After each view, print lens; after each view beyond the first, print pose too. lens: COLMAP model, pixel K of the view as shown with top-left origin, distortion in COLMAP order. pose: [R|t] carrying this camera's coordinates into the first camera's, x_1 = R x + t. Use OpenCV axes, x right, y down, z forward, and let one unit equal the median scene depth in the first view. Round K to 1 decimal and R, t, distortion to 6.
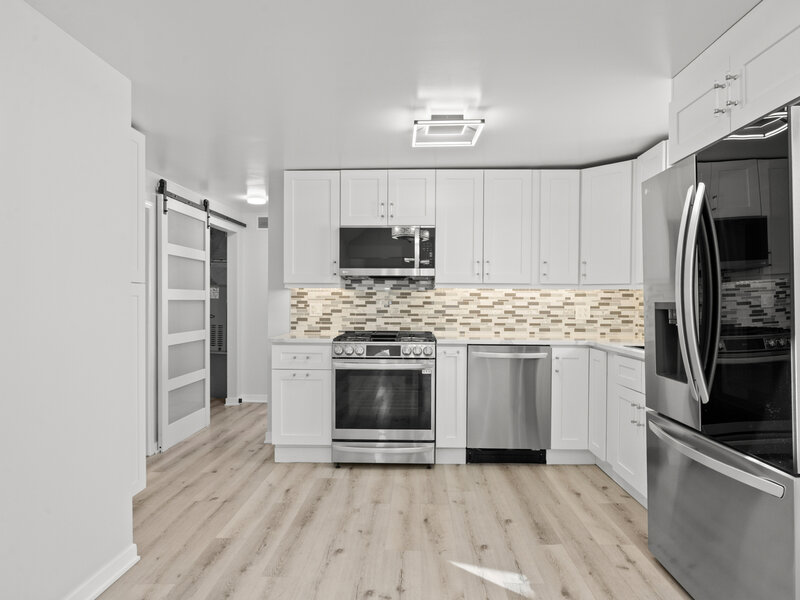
lens RADIAL K [[486.2, 0, 400.4], [0, 486.2, 305.0], [0, 0, 1]] dist [-0.000818, 0.000502]
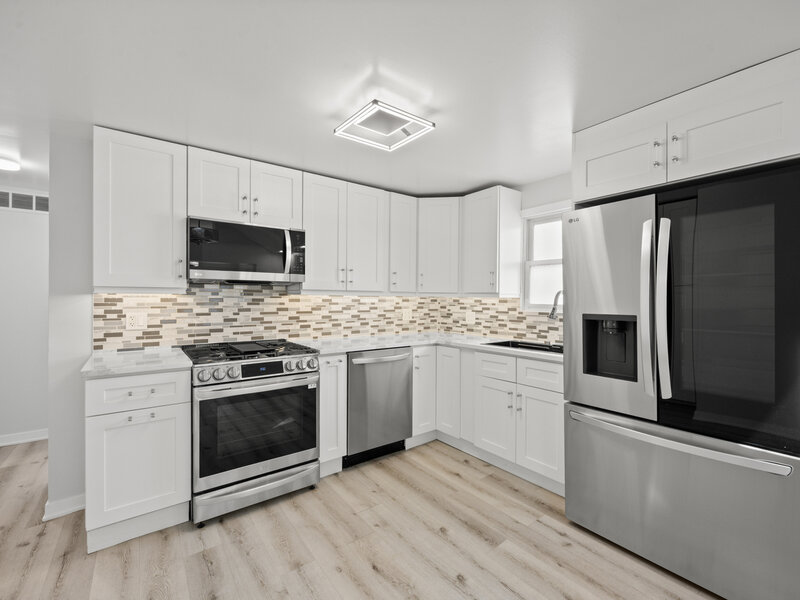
lens RADIAL K [[350.3, 0, 395.9], [0, 350.3, 300.2], [0, 0, 1]] dist [-0.001145, -0.000185]
pose [[0.786104, -0.004060, 0.618080, -0.199392], [0.005263, 0.999986, -0.000125, -0.021717], [-0.618071, 0.003351, 0.786115, 0.322430]]
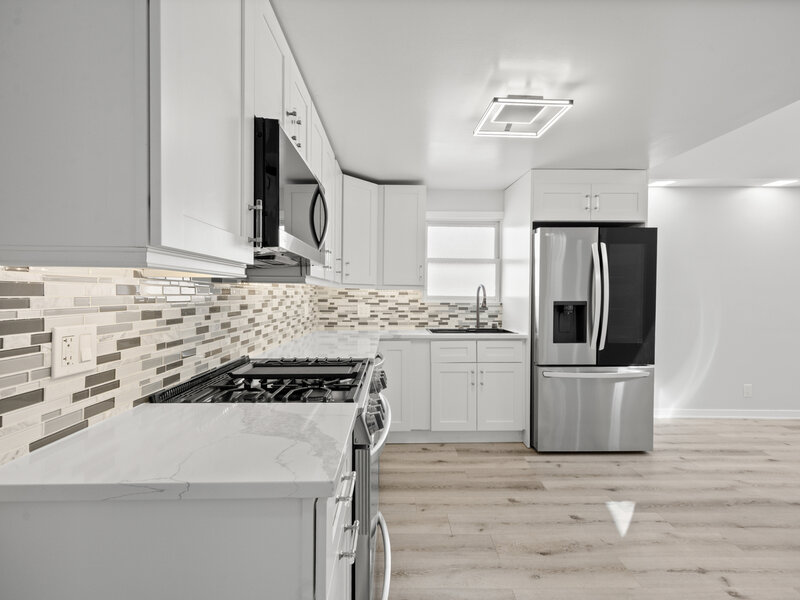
lens RADIAL K [[365.3, 0, 395.2], [0, 365.3, 295.6], [0, 0, 1]] dist [0.001292, 0.000166]
pose [[-0.036755, -0.009733, 0.999277, -0.394322], [0.005369, 0.999936, 0.009937, -0.021844], [-0.999310, 0.005730, -0.036700, 0.855030]]
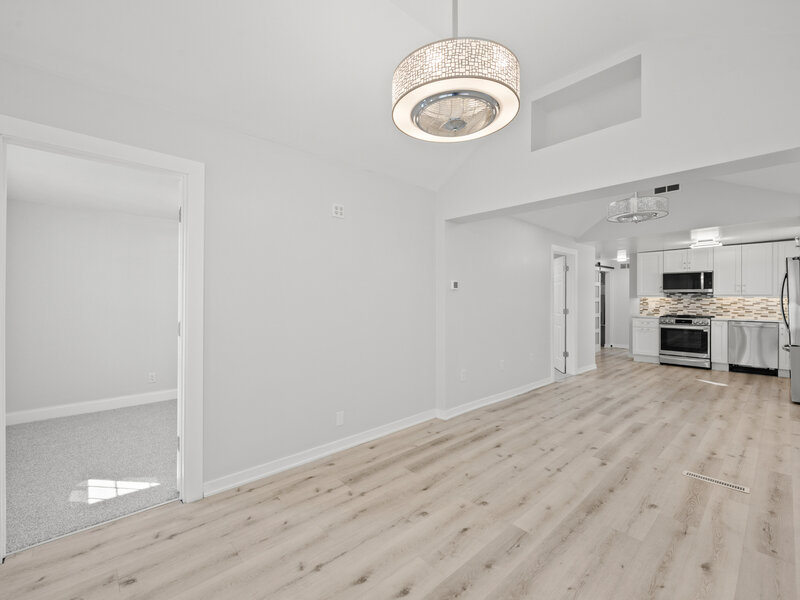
lens RADIAL K [[350.3, 0, 395.9], [0, 350.3, 300.2], [0, 0, 1]] dist [-0.001145, -0.000185]
pose [[0.692641, 0.000511, -0.721282, 0.216078], [-0.005921, 0.999970, -0.004978, -0.001894], [0.721258, 0.007719, 0.692624, -1.214961]]
